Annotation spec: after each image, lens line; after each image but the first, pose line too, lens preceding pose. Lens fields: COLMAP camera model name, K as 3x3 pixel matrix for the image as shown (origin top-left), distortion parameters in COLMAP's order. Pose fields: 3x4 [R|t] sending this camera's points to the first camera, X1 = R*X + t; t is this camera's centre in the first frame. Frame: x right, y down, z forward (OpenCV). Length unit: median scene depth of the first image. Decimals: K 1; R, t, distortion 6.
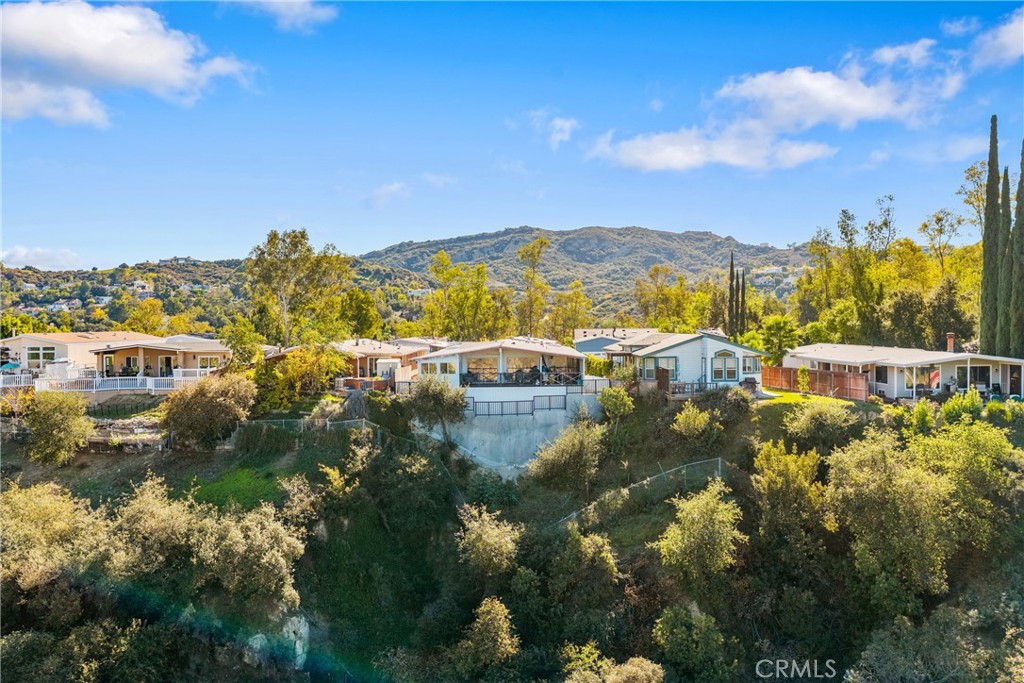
lens RADIAL K [[848.4, 0, 513.8], [0, 848.4, 361.3], [0, 0, 1]] dist [0.099439, -0.202356]
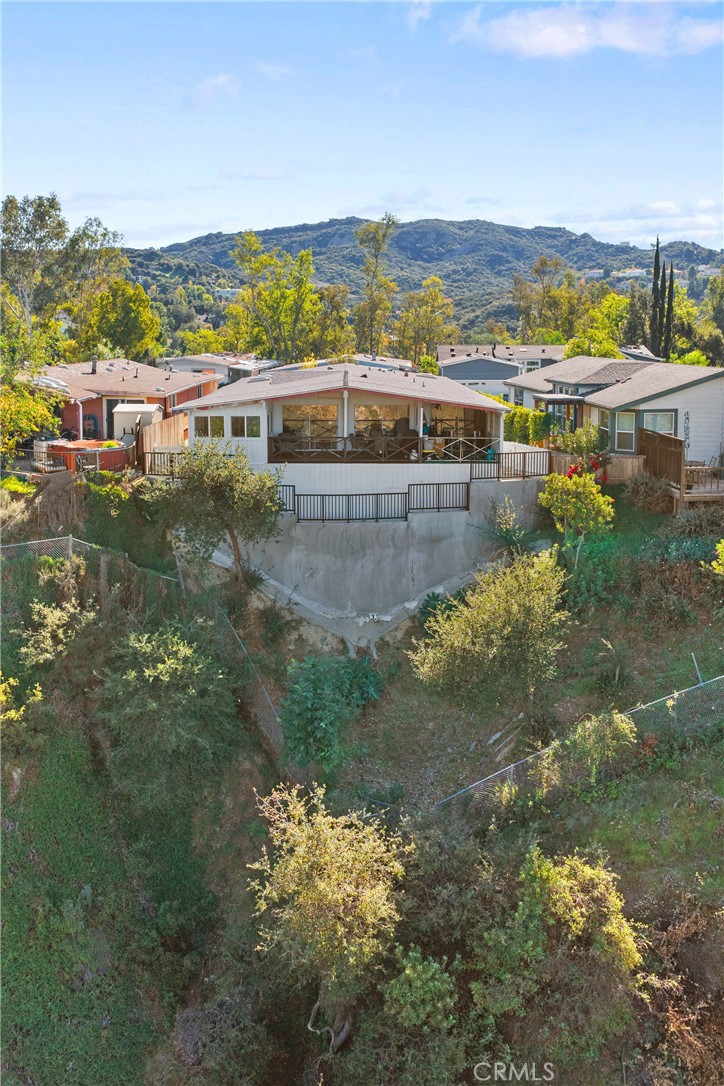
lens RADIAL K [[899.7, 0, 355.8], [0, 899.7, 466.7], [0, 0, 1]] dist [0.099439, -0.202356]
pose [[0.999632, 0.011178, 0.024698, -0.023196], [-0.013722, 0.994340, 0.105355, -0.027848], [-0.023380, -0.105655, 0.994128, 0.450327]]
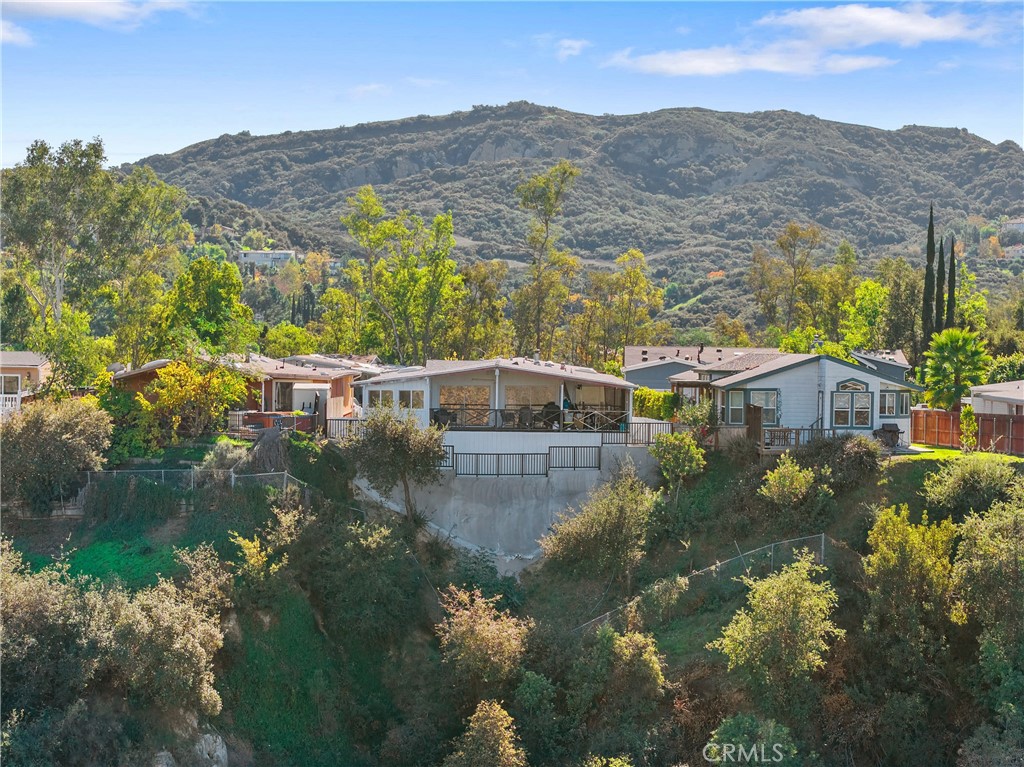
lens RADIAL K [[2263.9, 0, 512.0], [0, 2263.9, 381.4], [0, 0, 1]] dist [-0.425217, 4.133441]
pose [[0.999641, 0.022607, 0.014373, -0.028984], [-0.022229, 0.999417, -0.025924, 0.037186], [-0.014951, 0.025595, 0.999561, -0.665255]]
